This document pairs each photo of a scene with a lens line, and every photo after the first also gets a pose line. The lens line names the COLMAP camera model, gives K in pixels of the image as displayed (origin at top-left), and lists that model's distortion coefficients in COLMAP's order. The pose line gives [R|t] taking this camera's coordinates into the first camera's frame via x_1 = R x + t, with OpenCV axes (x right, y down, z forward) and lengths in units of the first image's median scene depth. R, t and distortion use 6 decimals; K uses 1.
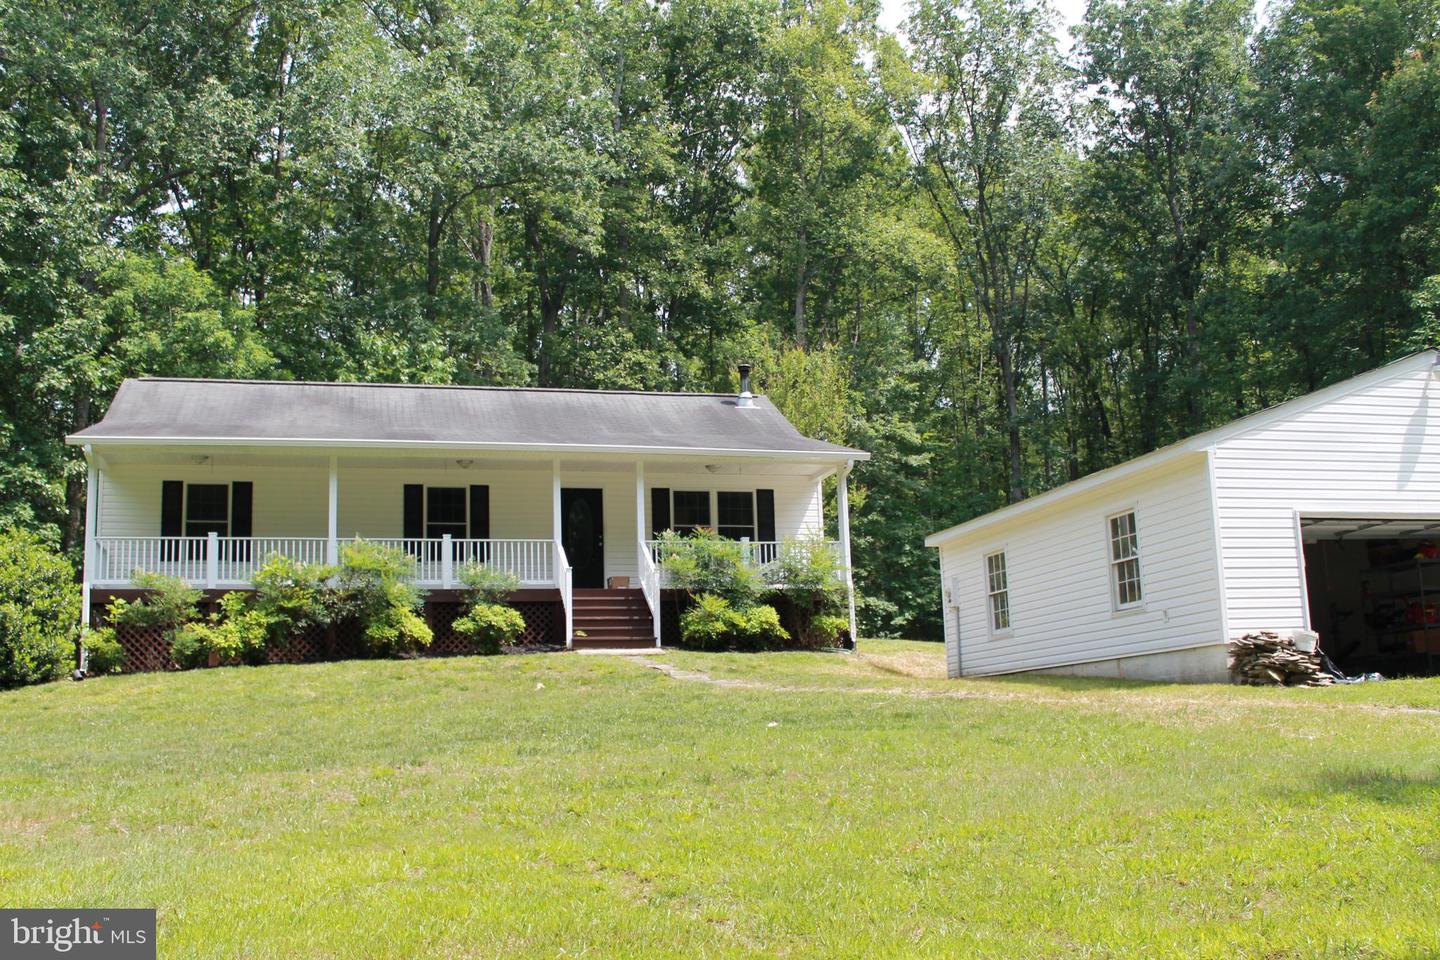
lens RADIAL K [[1514.5, 0, 725.0], [0, 1514.5, 469.0], [0, 0, 1]] dist [-0.077719, 0.000000]
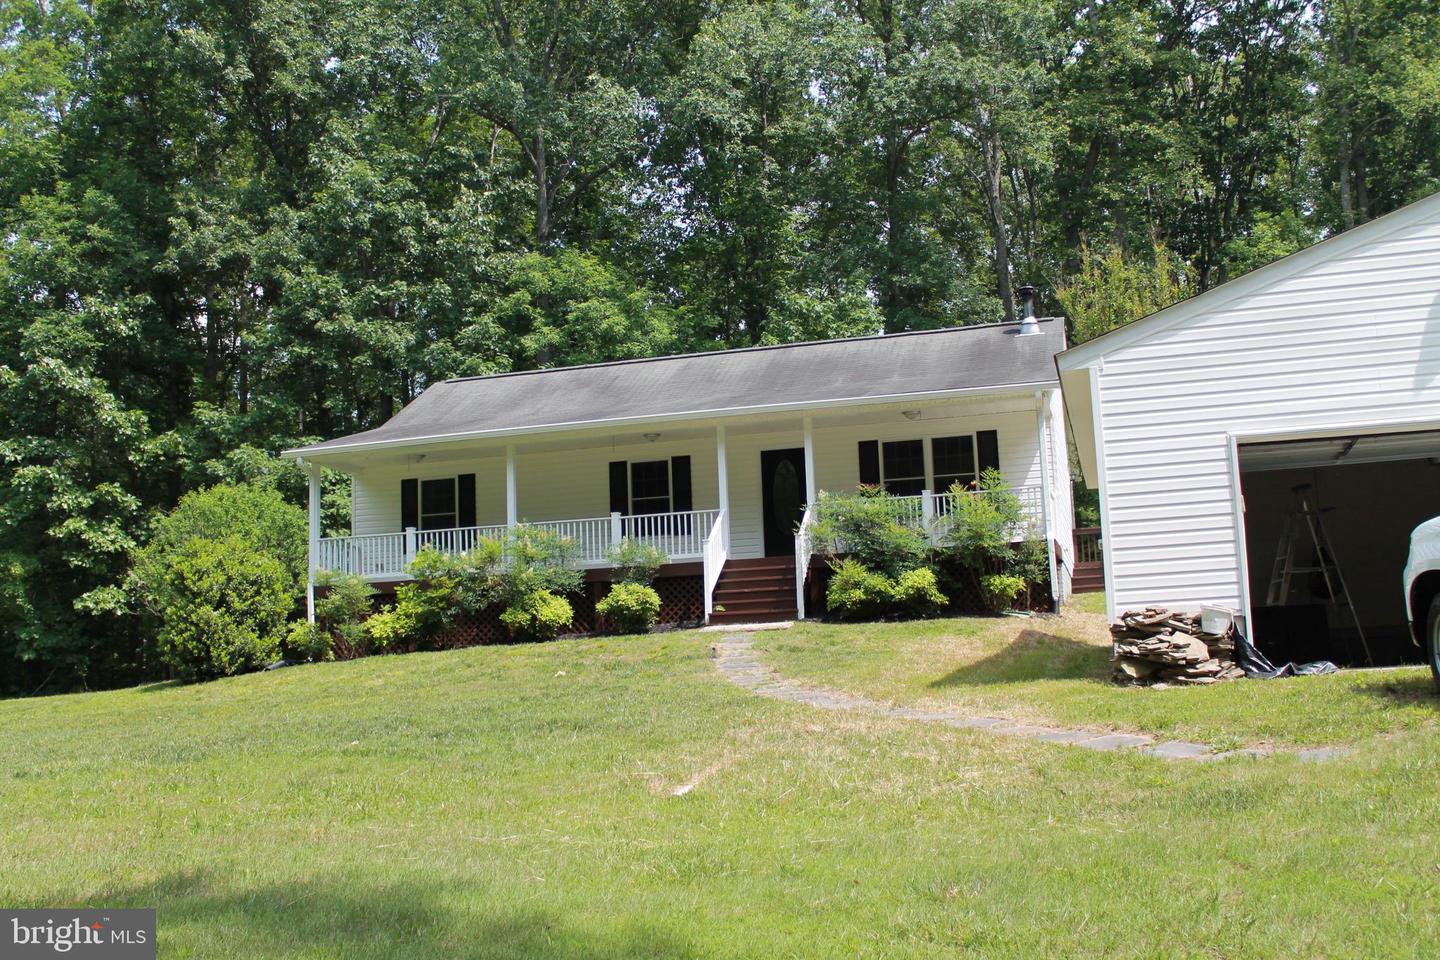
lens RADIAL K [[1514.5, 0, 722.6], [0, 1514.5, 475.9], [0, 0, 1]] dist [-0.077719, 0.000000]
pose [[0.855064, -0.077214, -0.512742, 0.397799], [0.103618, 0.994350, 0.023057, 0.003937], [0.508064, -0.072845, 0.858233, 0.185822]]
